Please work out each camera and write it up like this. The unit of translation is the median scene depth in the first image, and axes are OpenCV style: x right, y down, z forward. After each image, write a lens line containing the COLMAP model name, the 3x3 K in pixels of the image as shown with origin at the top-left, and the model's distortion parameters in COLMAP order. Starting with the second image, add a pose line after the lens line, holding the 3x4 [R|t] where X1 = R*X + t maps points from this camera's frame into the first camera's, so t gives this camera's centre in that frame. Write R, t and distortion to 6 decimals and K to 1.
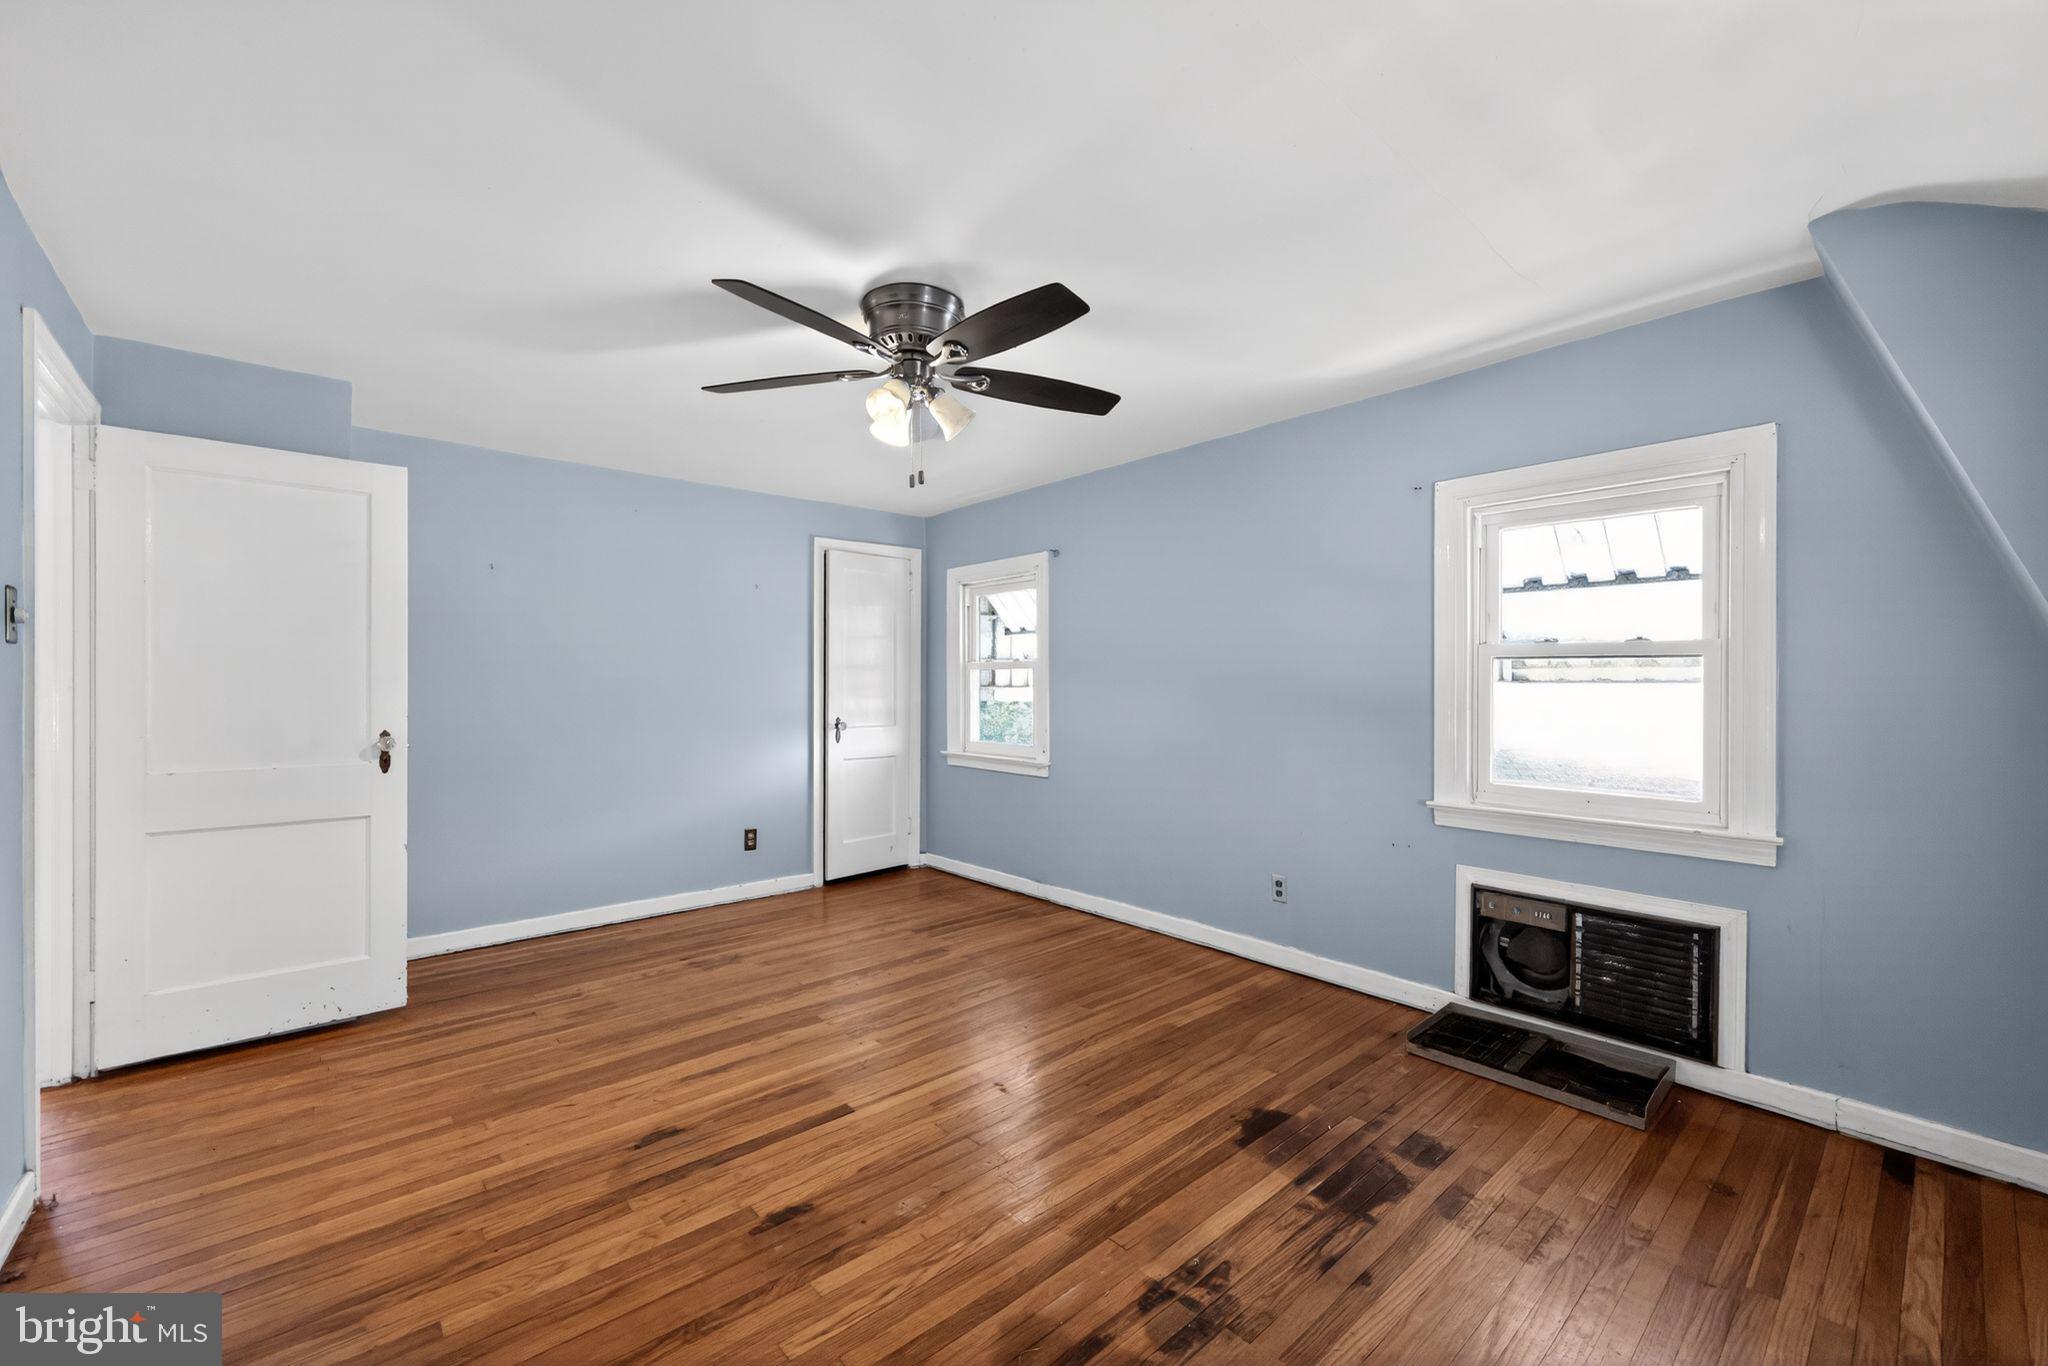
lens RADIAL K [[825.4, 0, 1016.2], [0, 825.4, 689.0], [0, 0, 1]] dist [0.001177, -0.000010]
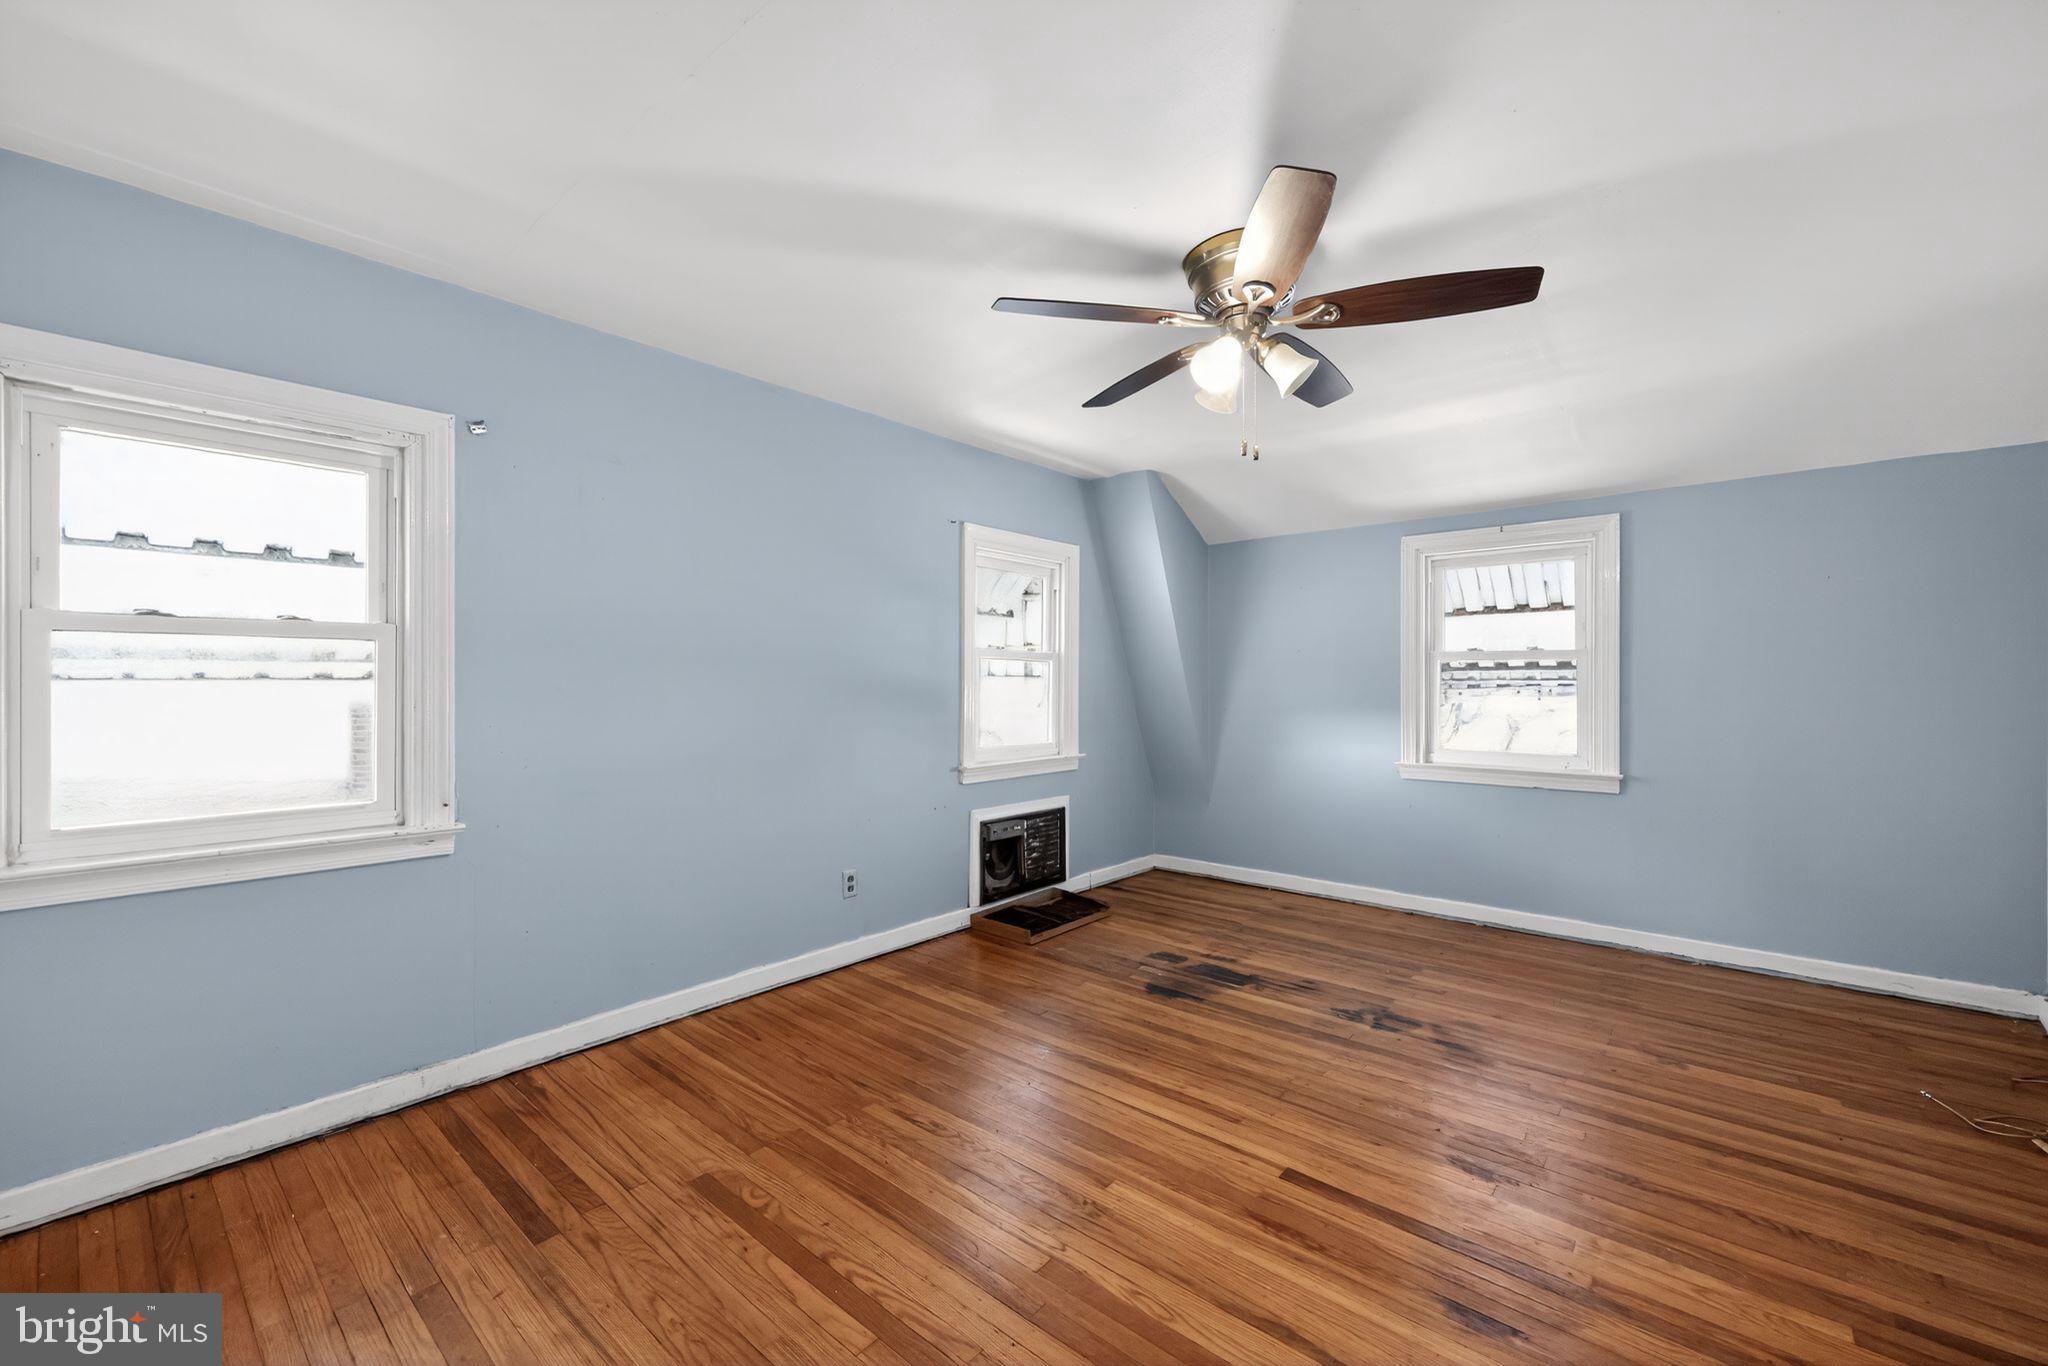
lens RADIAL K [[821.0, 0, 1013.7], [0, 821.0, 684.4], [0, 0, 1]] dist [-0.001808, -0.000508]
pose [[-0.130772, -0.006089, 0.991394, -1.022510], [0.004185, 0.999969, 0.006694, -0.001299], [-0.991404, 0.005024, -0.130742, 1.417787]]
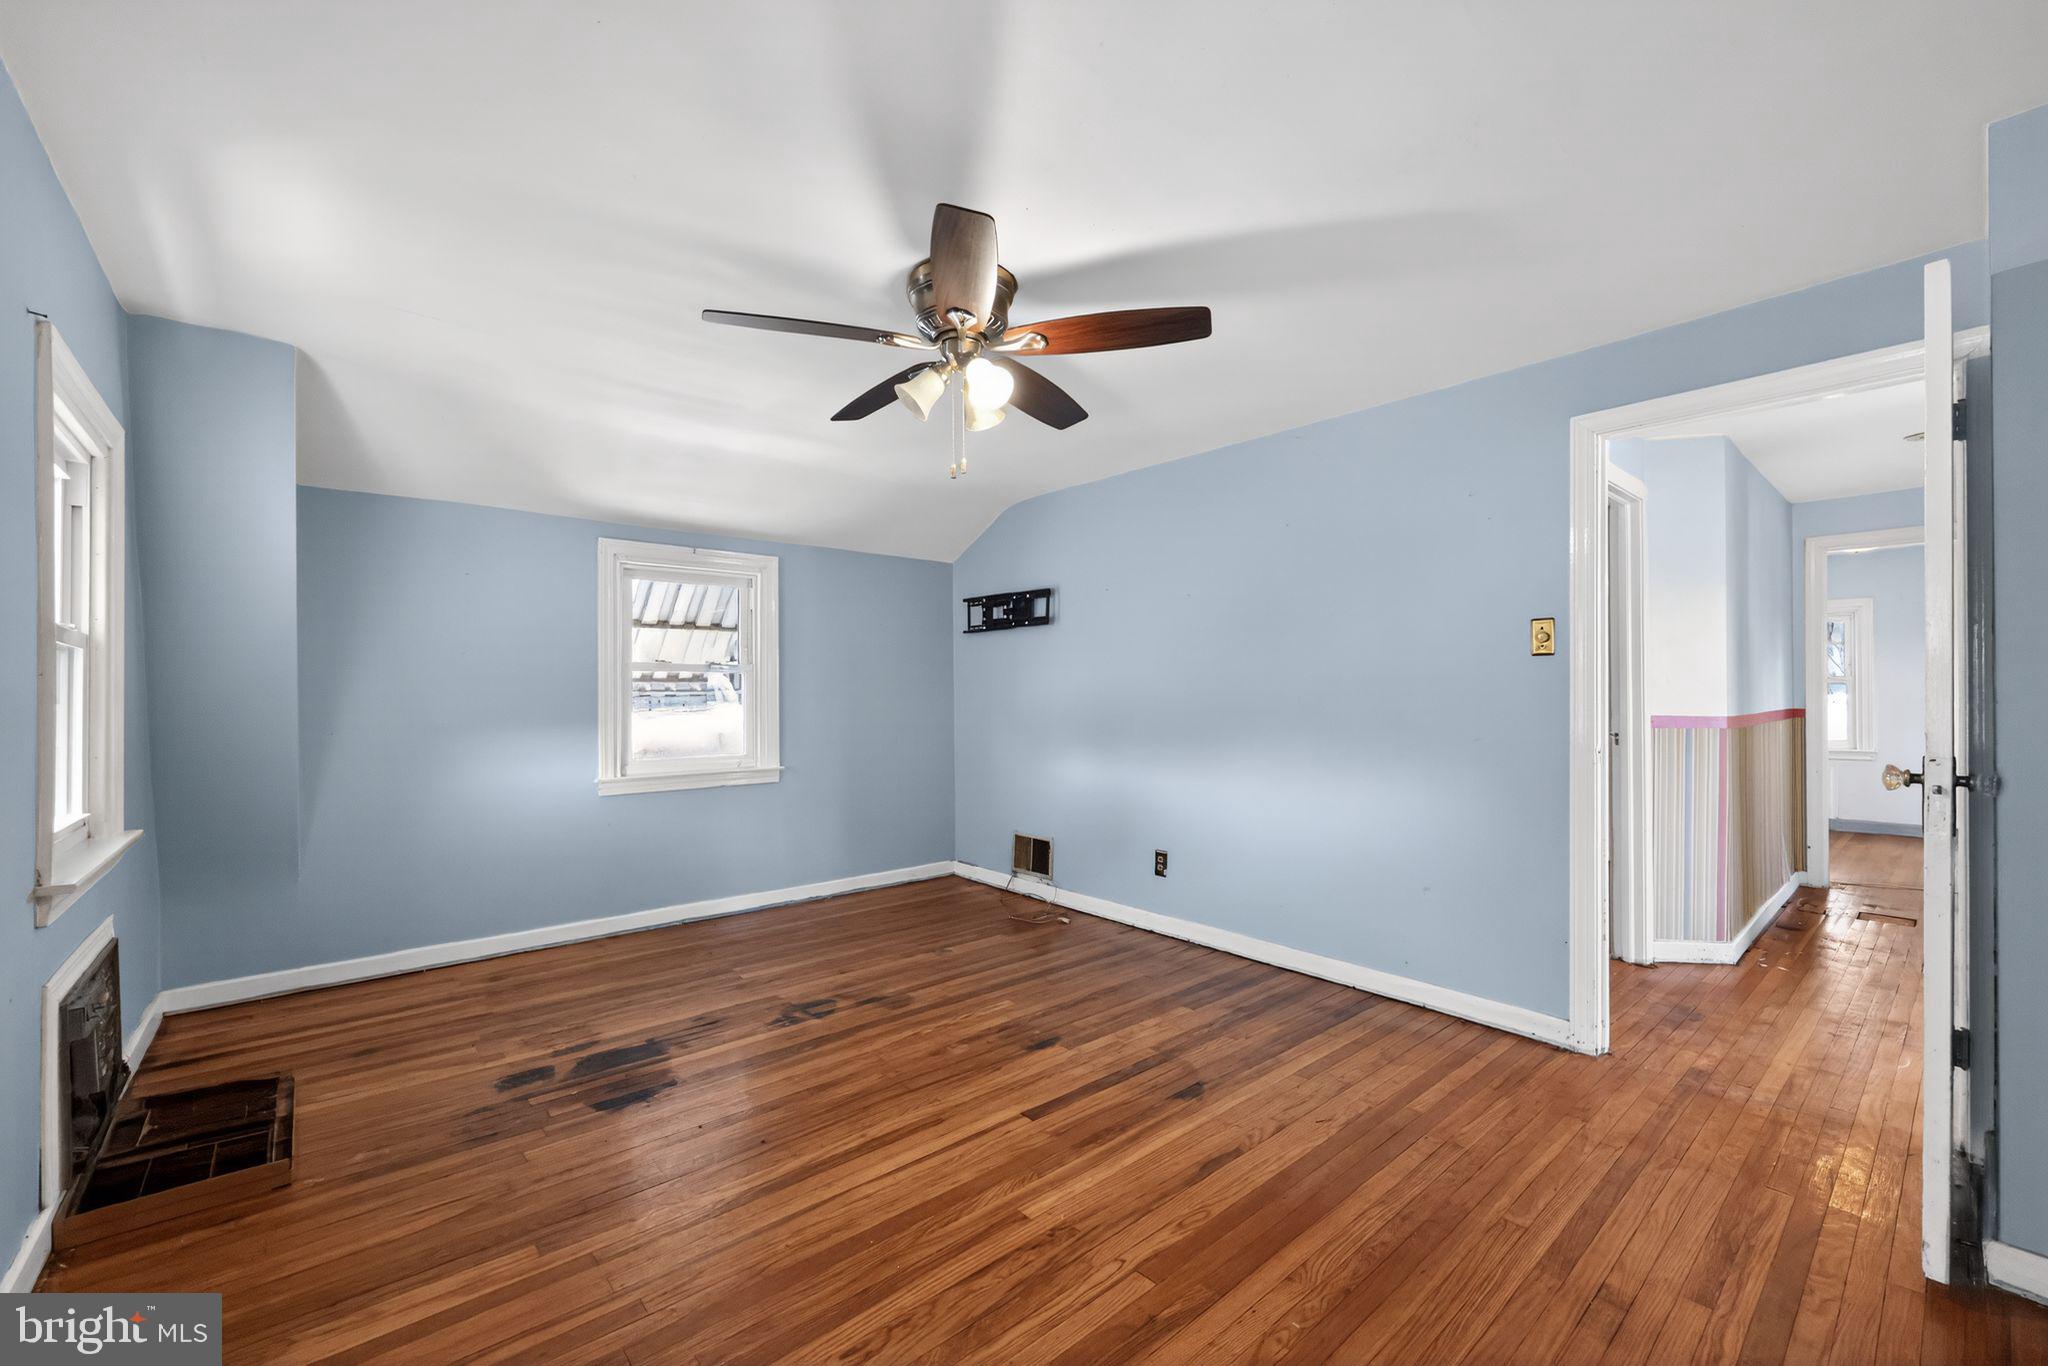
lens RADIAL K [[815.5, 0, 1018.7], [0, 815.5, 687.0], [0, 0, 1]] dist [0.001241, 0.000030]
pose [[-0.999936, -0.001599, 0.011210, -0.206215], [-0.001666, 0.999981, -0.005918, 0.006991], [-0.011200, -0.005936, -0.999920, 2.013914]]
